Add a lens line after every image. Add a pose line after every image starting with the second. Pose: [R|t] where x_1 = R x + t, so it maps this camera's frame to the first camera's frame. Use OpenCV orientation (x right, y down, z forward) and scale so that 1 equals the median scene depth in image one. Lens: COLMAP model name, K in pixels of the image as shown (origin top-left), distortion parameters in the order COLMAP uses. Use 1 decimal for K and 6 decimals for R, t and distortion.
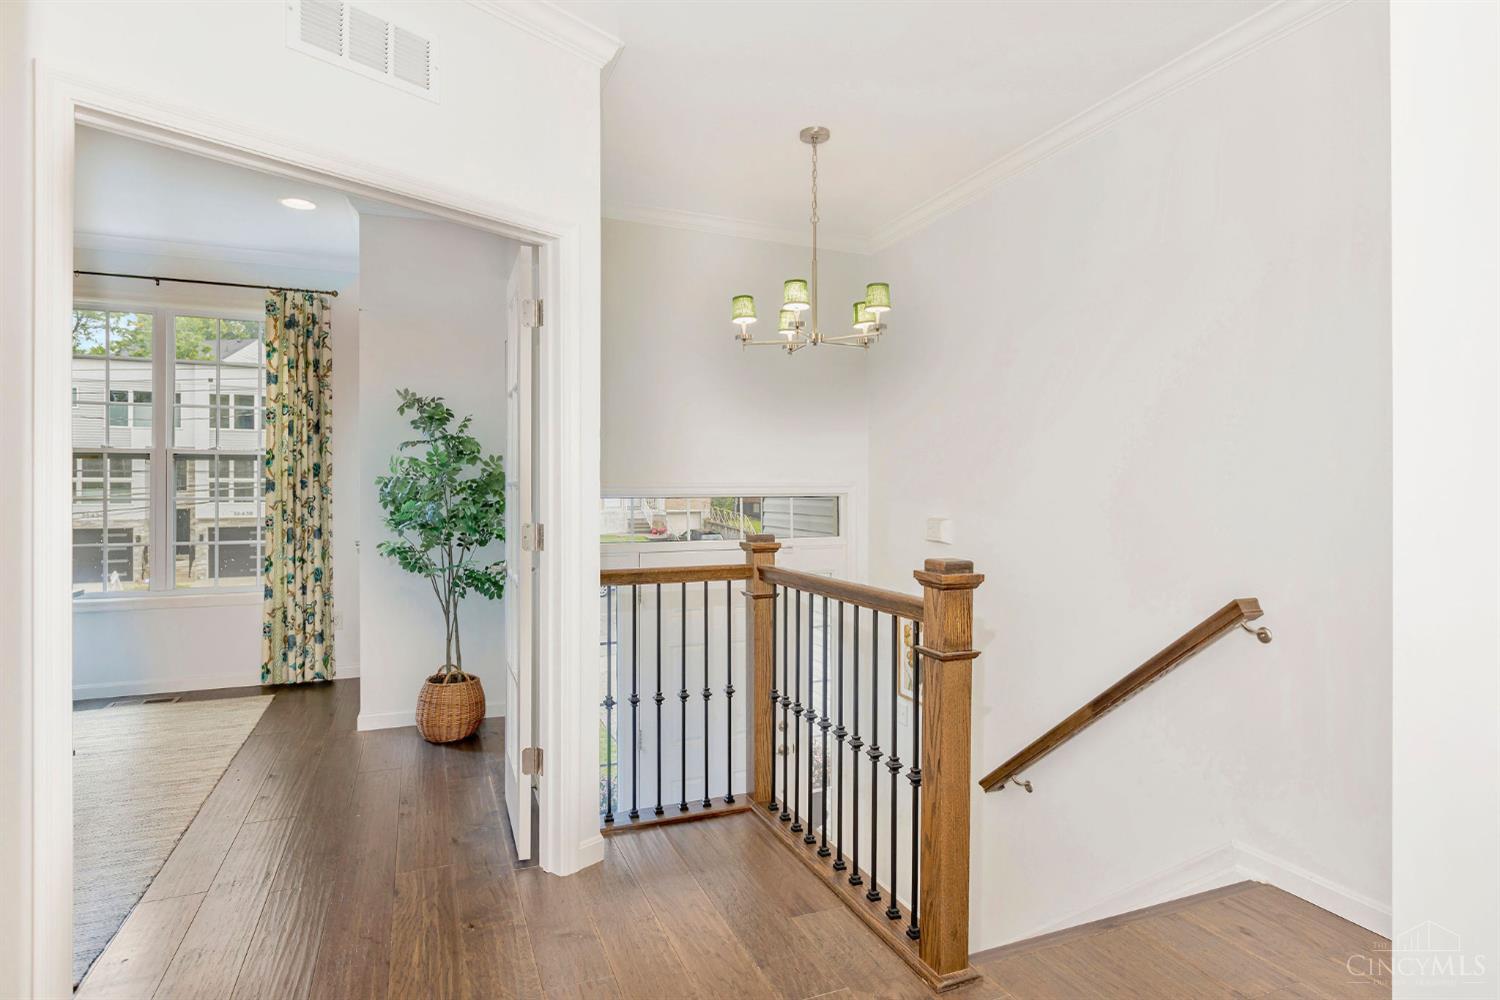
lens RADIAL K [[798.5, 0, 750.0], [0, 798.5, 500.0], [0, 0, 1]] dist [0.002532, 0.000243]
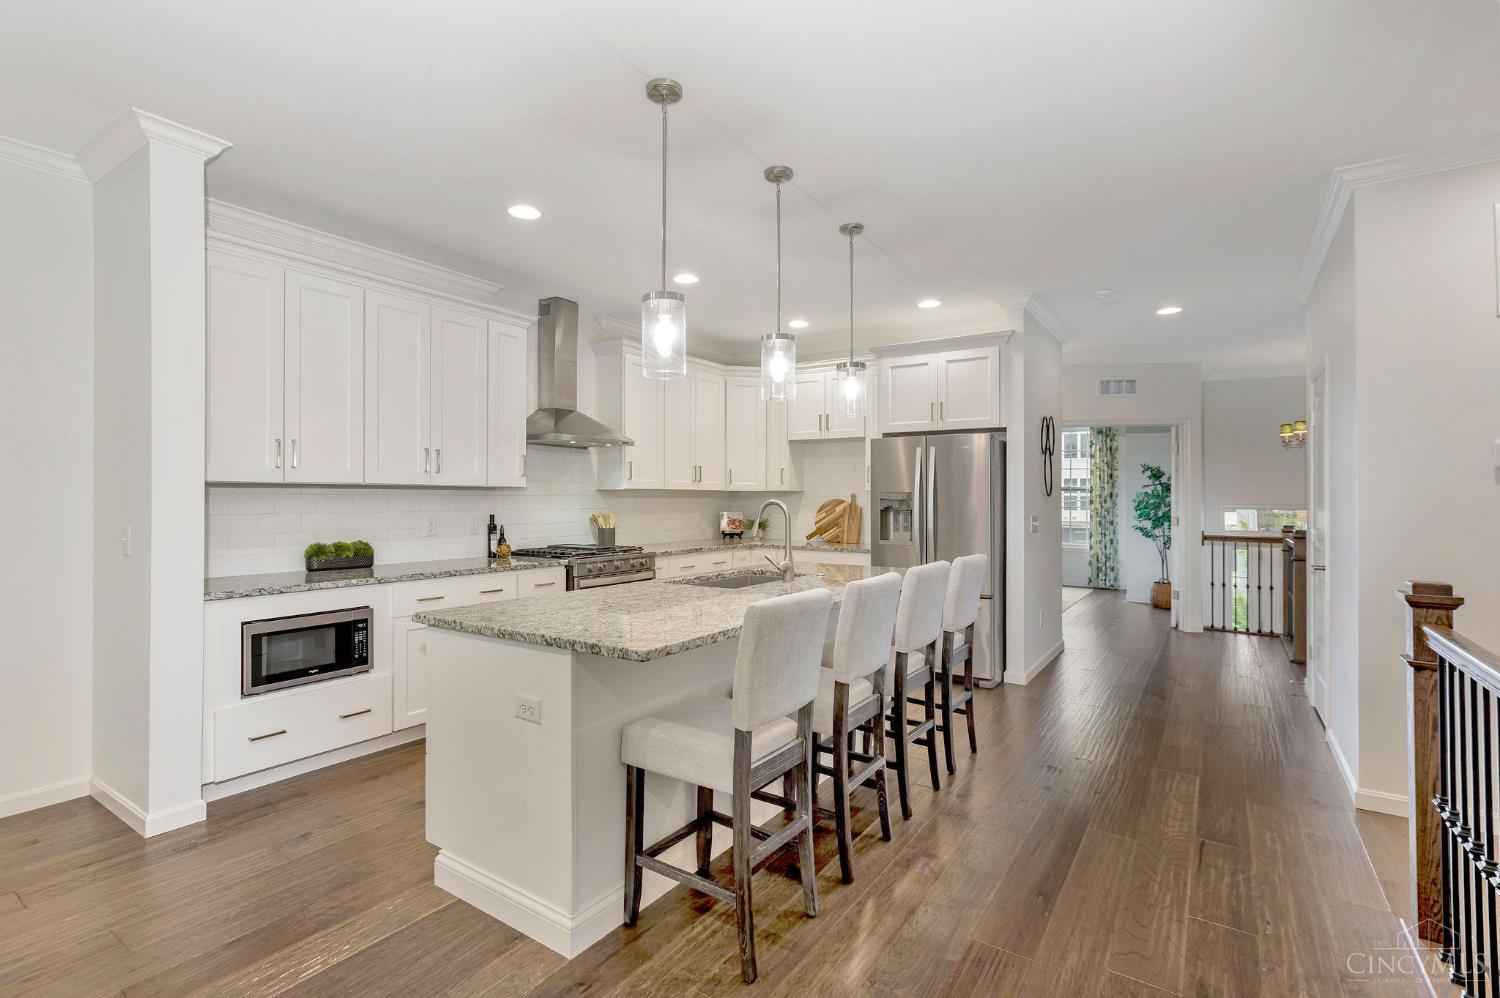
lens RADIAL K [[701.8, 0, 750.0], [0, 701.8, 499.0], [0, 0, 1]] dist [-0.000390, 0.000077]
pose [[0.550547, -0.004682, -0.834791, 0.576449], [-0.003466, 0.999963, -0.007893, -0.007454], [0.834797, 0.007239, 0.550510, -0.986626]]
